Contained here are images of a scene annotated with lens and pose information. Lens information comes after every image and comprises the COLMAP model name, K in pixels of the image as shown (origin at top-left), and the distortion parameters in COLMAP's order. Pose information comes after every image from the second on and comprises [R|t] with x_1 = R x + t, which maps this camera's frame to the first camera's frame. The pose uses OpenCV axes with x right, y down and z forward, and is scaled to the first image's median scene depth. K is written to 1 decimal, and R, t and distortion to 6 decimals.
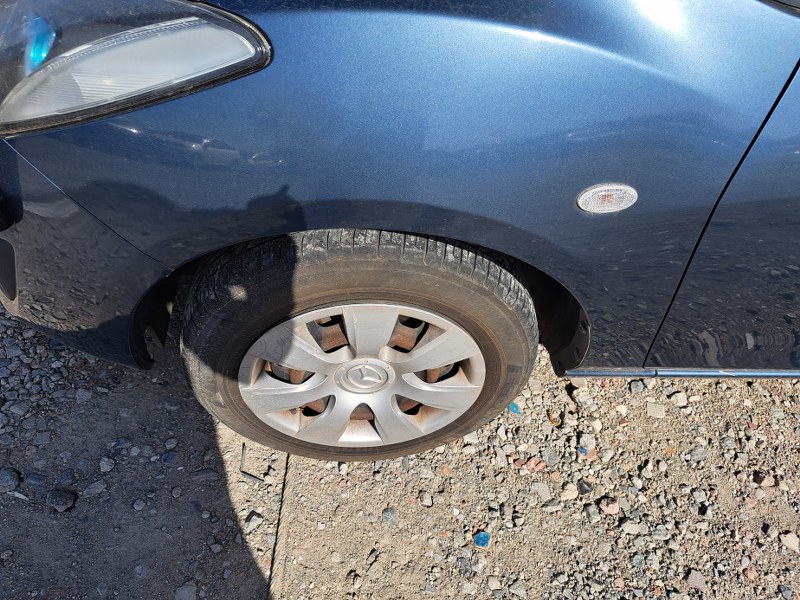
lens RADIAL K [[570.2, 0, 400.0], [0, 570.2, 300.0], [0, 0, 1]] dist [0.008720, -0.003032]
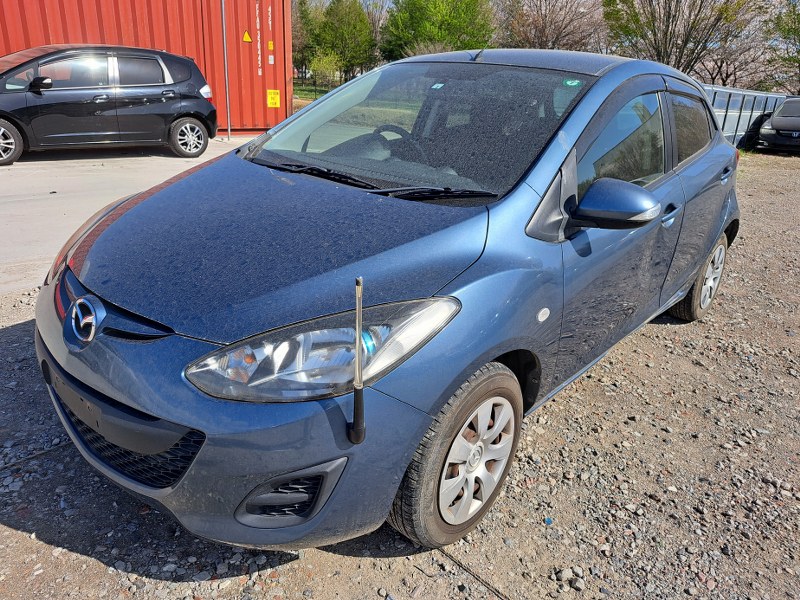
lens RADIAL K [[596.7, 0, 398.3], [0, 596.7, 292.8], [0, 0, 1]] dist [0.020572, 0.001678]
pose [[0.701398, -0.307959, 0.642808, -1.082157], [0.529935, 0.828420, -0.181354, -0.070955], [-0.476666, 0.467848, 0.744250, -0.454659]]
